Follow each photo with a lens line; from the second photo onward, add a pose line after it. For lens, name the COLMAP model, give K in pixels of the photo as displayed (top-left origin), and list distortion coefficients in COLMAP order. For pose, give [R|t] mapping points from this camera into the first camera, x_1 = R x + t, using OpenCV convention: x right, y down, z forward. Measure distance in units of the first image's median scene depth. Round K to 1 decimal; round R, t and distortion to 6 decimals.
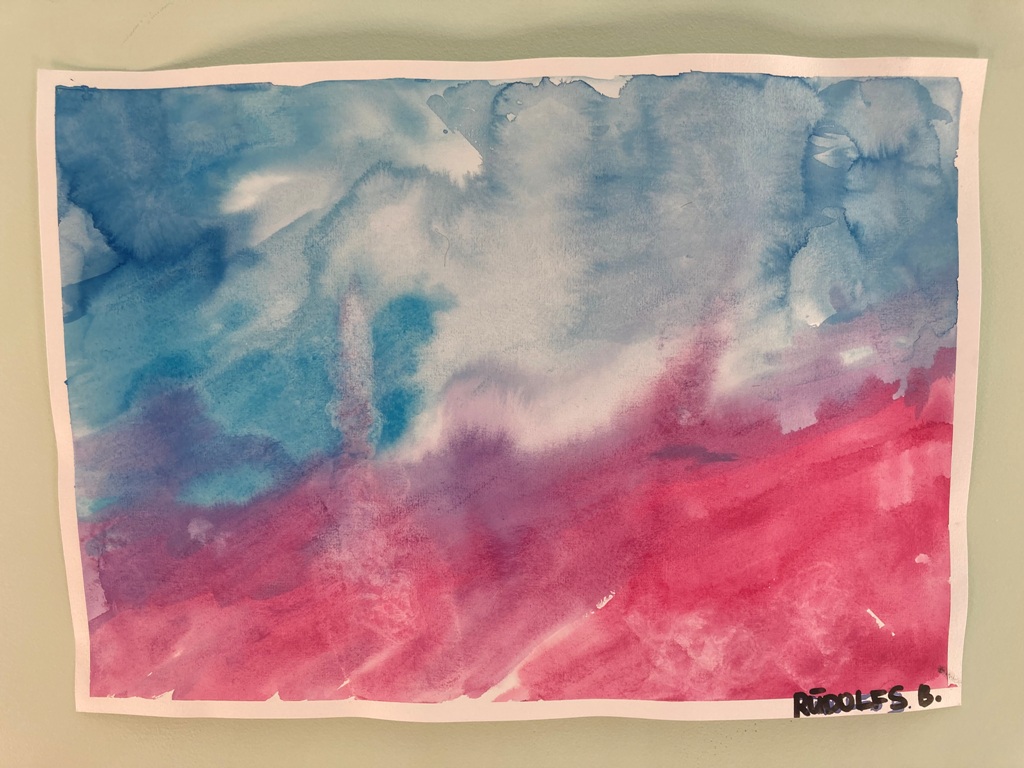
lens RADIAL K [[825.4, 0, 513.6], [0, 825.4, 386.9], [0, 0, 1]] dist [-0.018003, 0.042064]
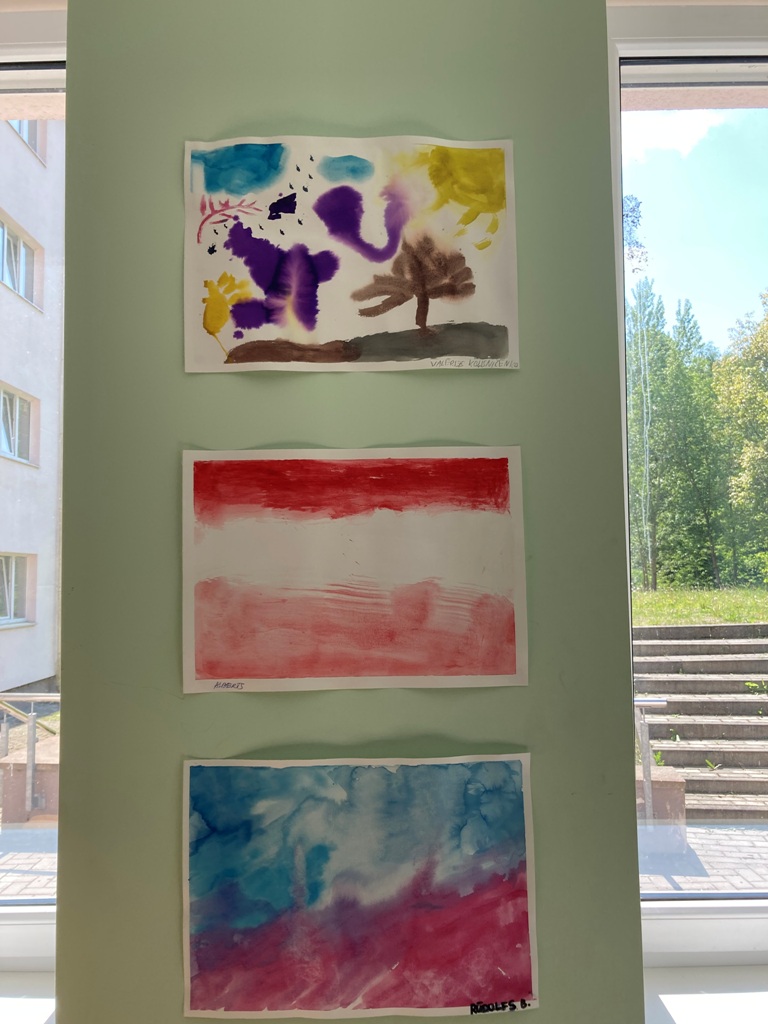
lens RADIAL K [[825.4, 0, 380.3], [0, 825.4, 503.9], [0, 0, 1]] dist [-0.018003, 0.042064]
pose [[0.999871, -0.009186, 0.013206, 0.043845], [0.011252, 0.986066, -0.165976, -0.751163], [-0.011497, 0.166103, 0.986041, -1.813452]]
